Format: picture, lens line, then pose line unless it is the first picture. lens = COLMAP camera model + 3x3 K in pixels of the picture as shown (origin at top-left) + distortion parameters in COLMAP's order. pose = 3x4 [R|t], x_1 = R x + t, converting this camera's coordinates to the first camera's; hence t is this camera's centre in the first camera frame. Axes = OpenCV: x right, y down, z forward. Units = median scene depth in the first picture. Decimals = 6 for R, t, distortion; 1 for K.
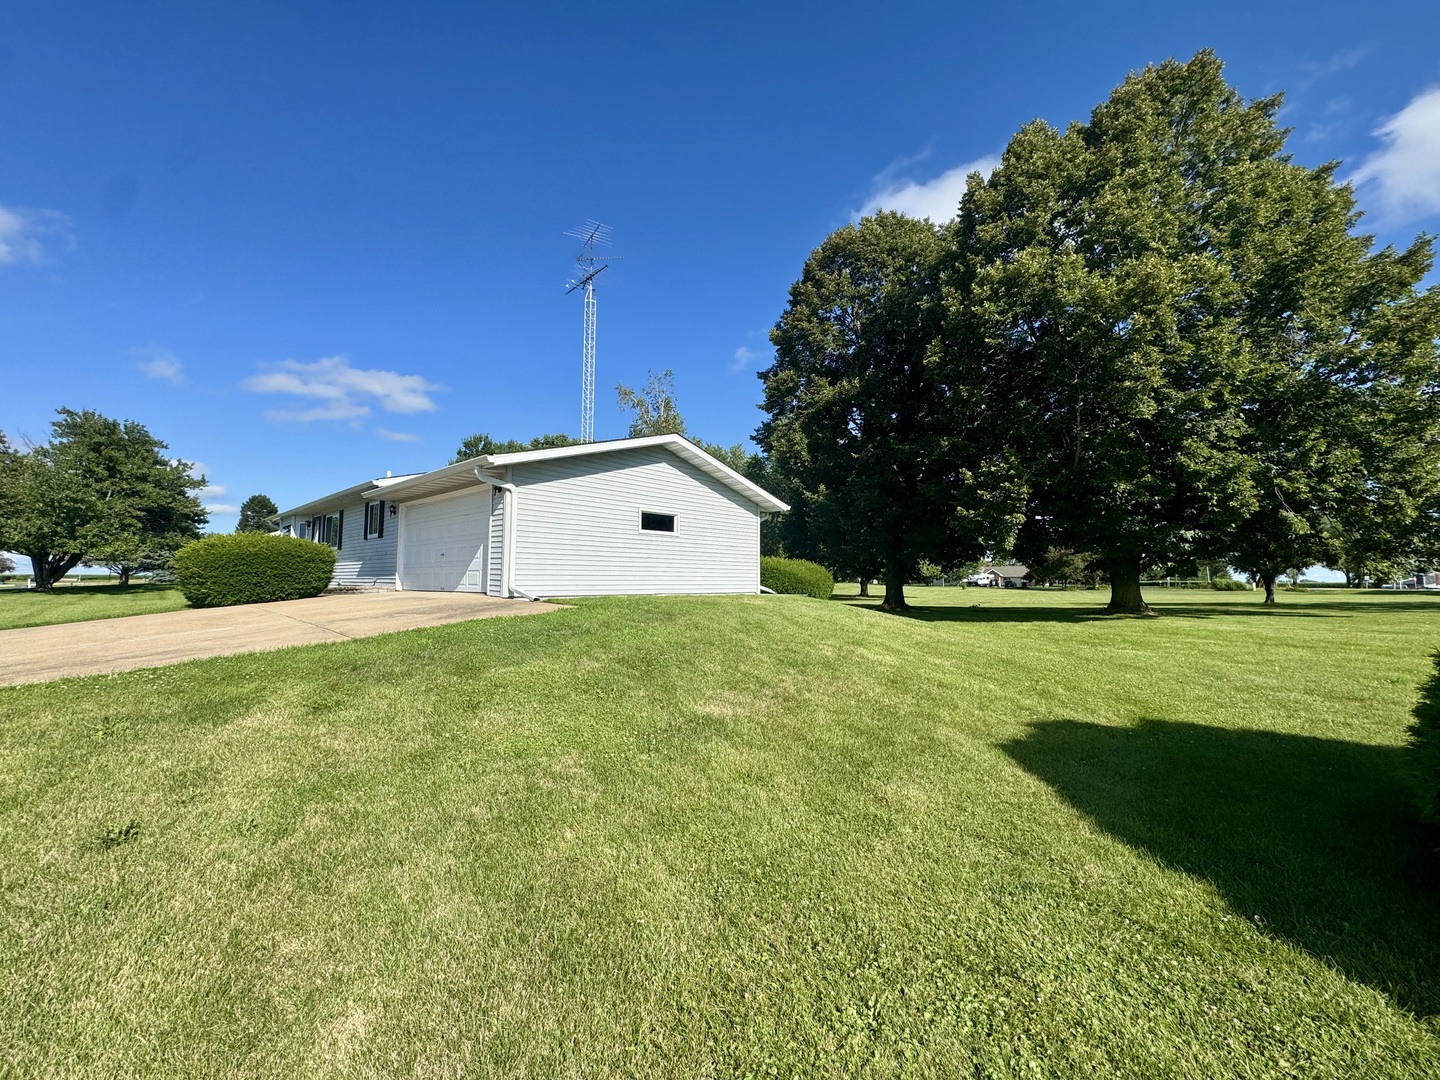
lens RADIAL K [[576.6, 0, 719.8], [0, 576.6, 536.0], [0, 0, 1]] dist [-0.001418, -0.000142]
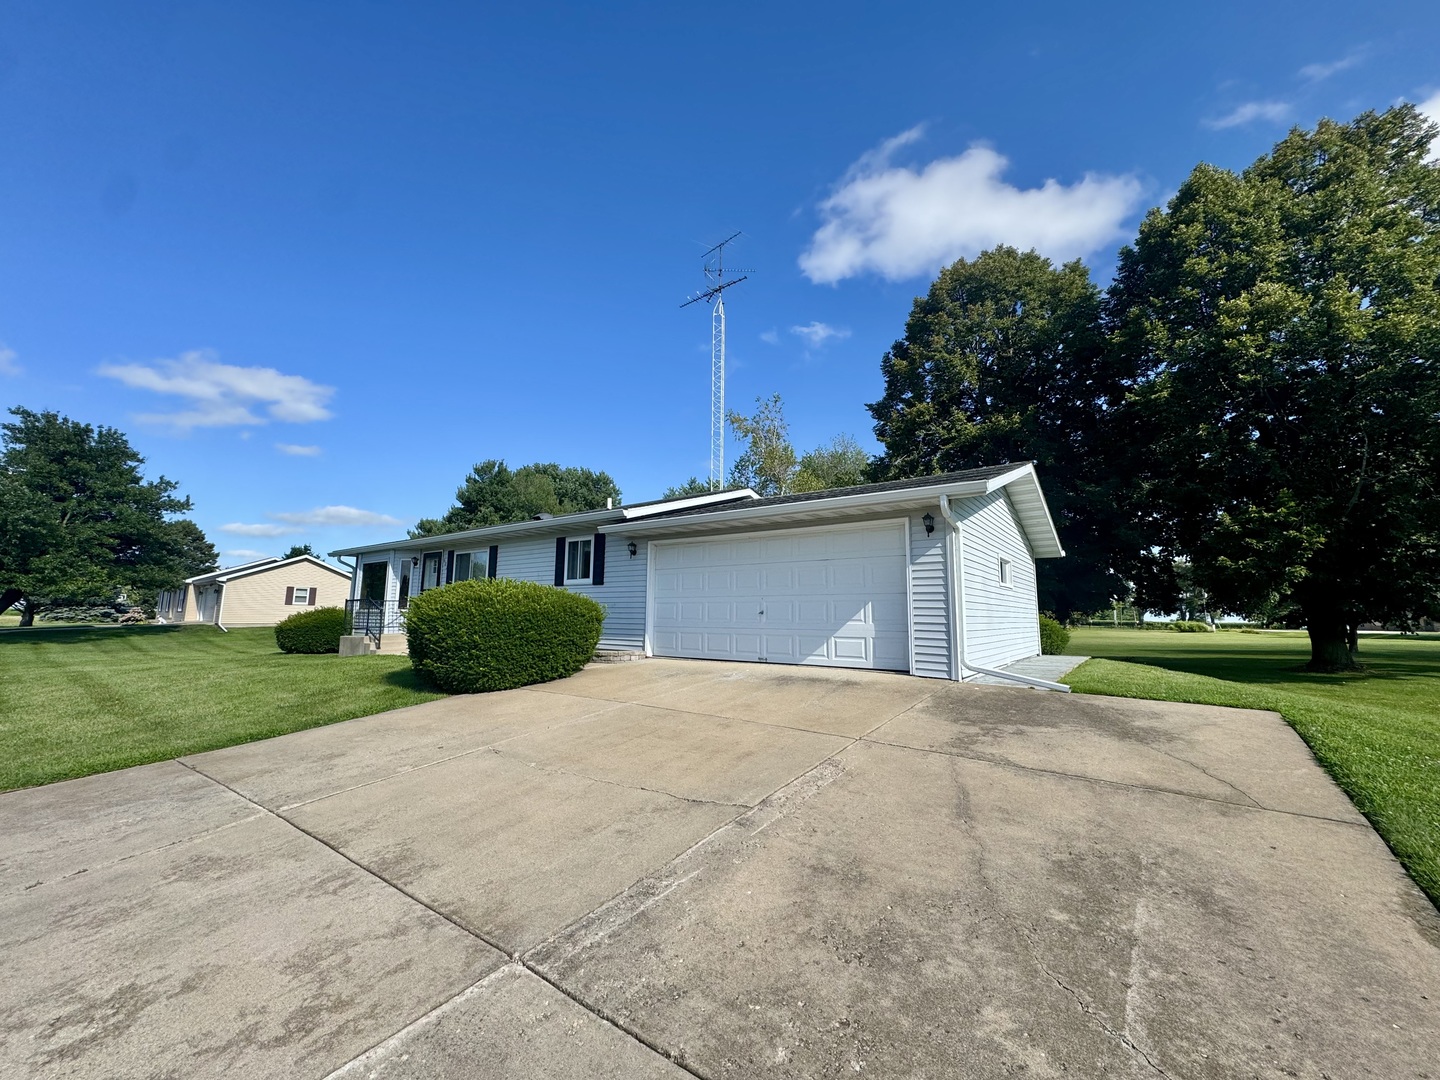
lens RADIAL K [[576.6, 0, 719.8], [0, 576.6, 536.0], [0, 0, 1]] dist [-0.001418, -0.000142]
pose [[0.993287, 0.020918, 0.113767, -0.309853], [-0.013775, 0.997905, -0.063214, -0.009100], [-0.114851, 0.061222, 0.991494, 0.130704]]
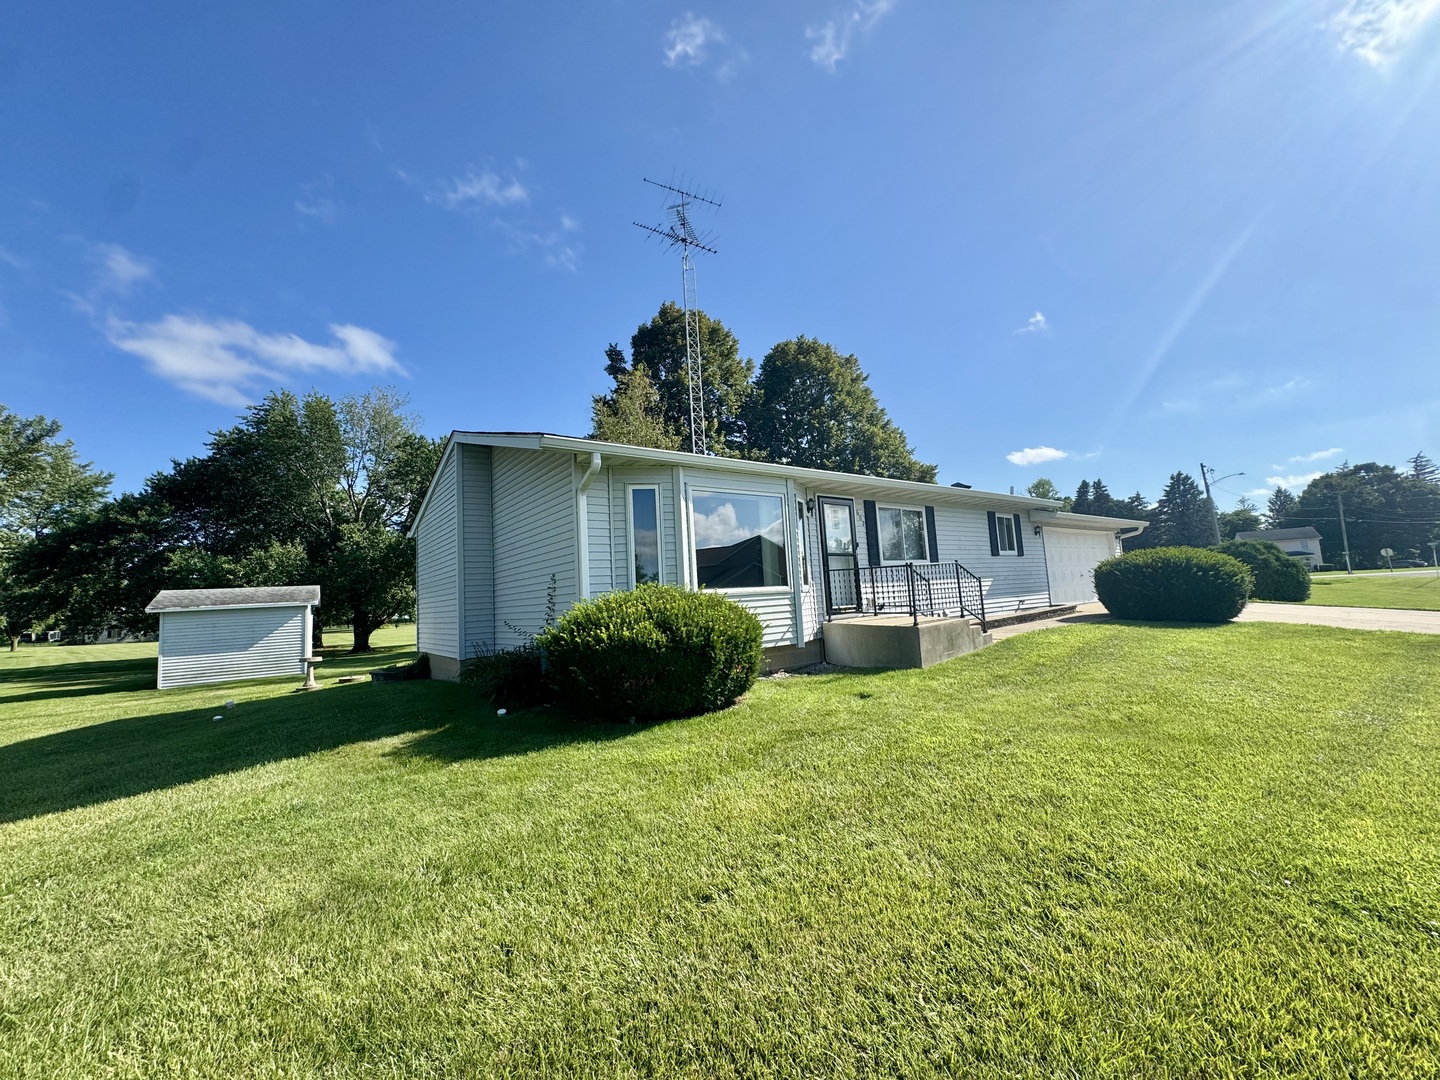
lens RADIAL K [[576.6, 0, 719.8], [0, 576.6, 536.0], [0, 0, 1]] dist [-0.001418, -0.000142]
pose [[0.163234, 0.078864, 0.983430, -0.953656], [-0.034032, 0.996657, -0.074275, 0.033943], [-0.986000, -0.021344, 0.165372, 0.794843]]
